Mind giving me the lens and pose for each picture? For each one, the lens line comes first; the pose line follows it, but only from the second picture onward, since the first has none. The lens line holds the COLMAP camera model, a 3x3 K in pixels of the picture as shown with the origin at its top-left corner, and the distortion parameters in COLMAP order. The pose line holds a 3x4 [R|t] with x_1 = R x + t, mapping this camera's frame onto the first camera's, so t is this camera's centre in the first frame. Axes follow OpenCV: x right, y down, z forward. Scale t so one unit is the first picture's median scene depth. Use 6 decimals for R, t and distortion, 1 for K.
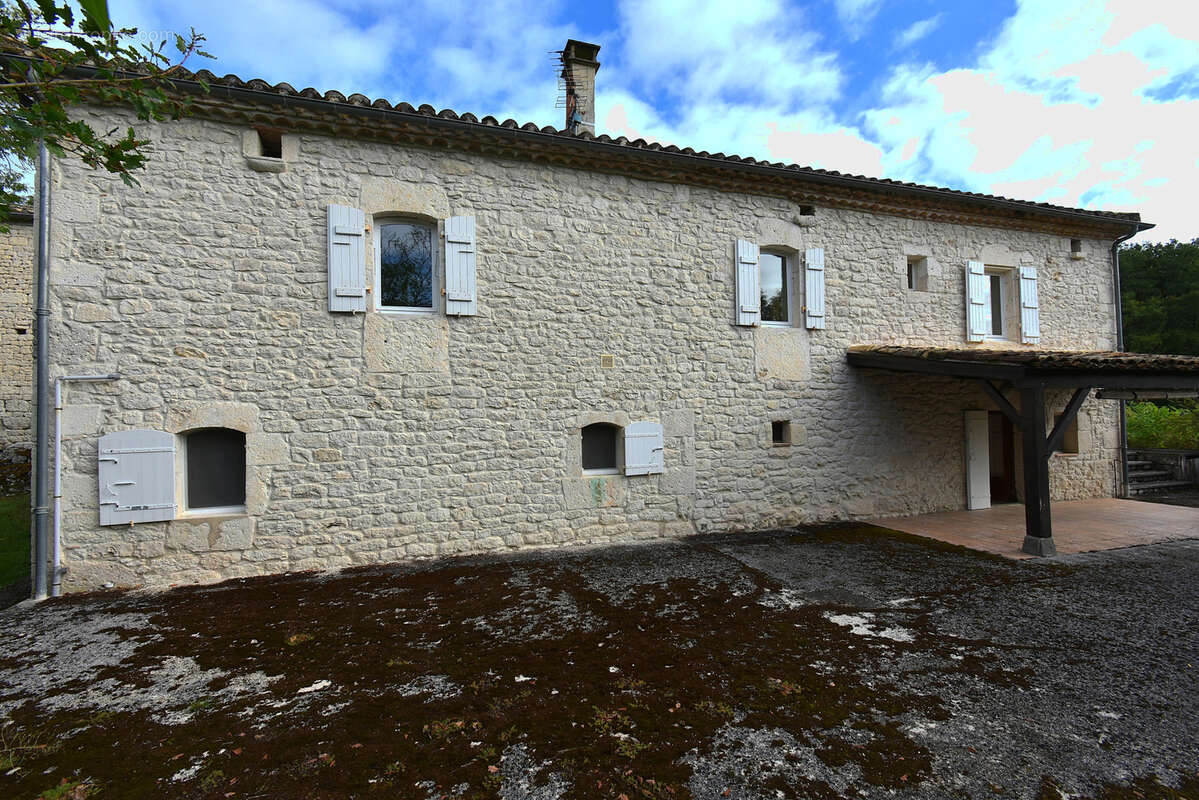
lens RADIAL K [[483.0, 0, 599.5], [0, 483.0, 417.7], [0, 0, 1]] dist [-0.000543, -0.000096]
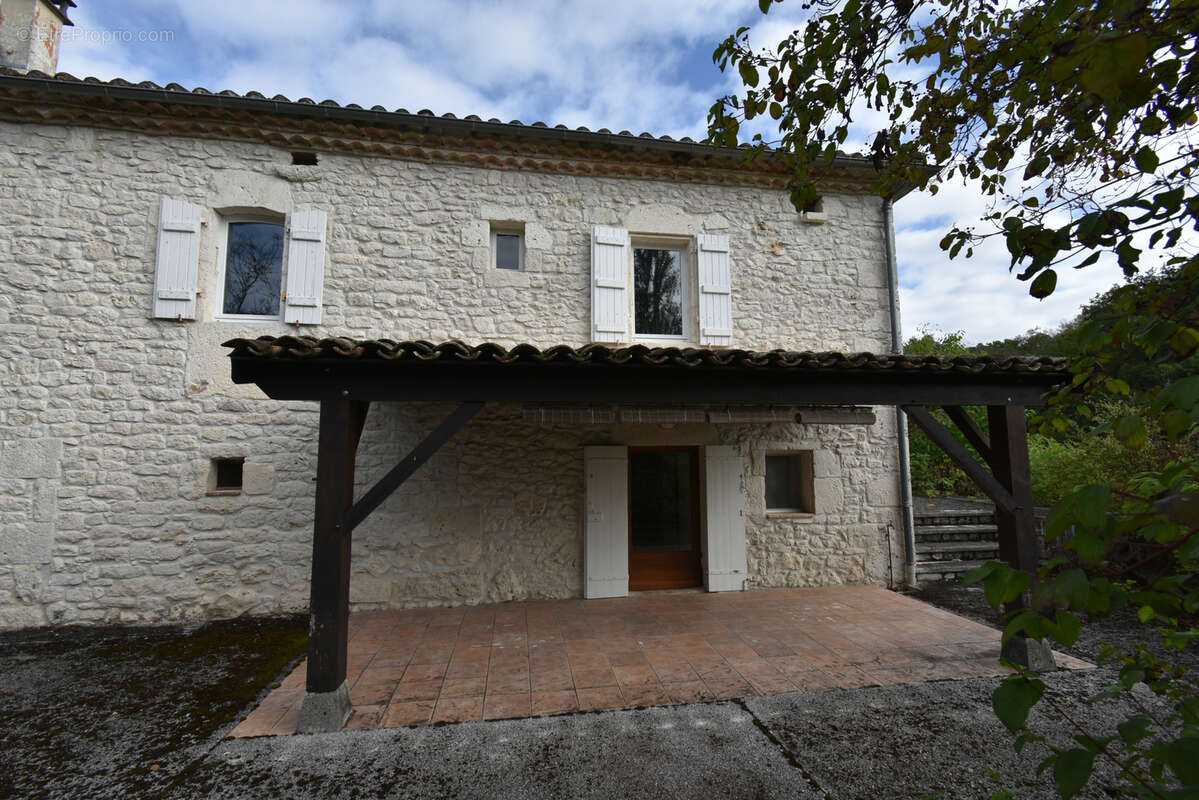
lens RADIAL K [[538.2, 0, 599.5], [0, 538.2, 400.0], [0, 0, 1]] dist [0.012670, -0.008740]
pose [[0.994097, 0.006039, -0.108329, 0.965605], [-0.014456, 0.996920, -0.077081, -0.022757], [0.107530, 0.078192, 0.991122, 0.293324]]
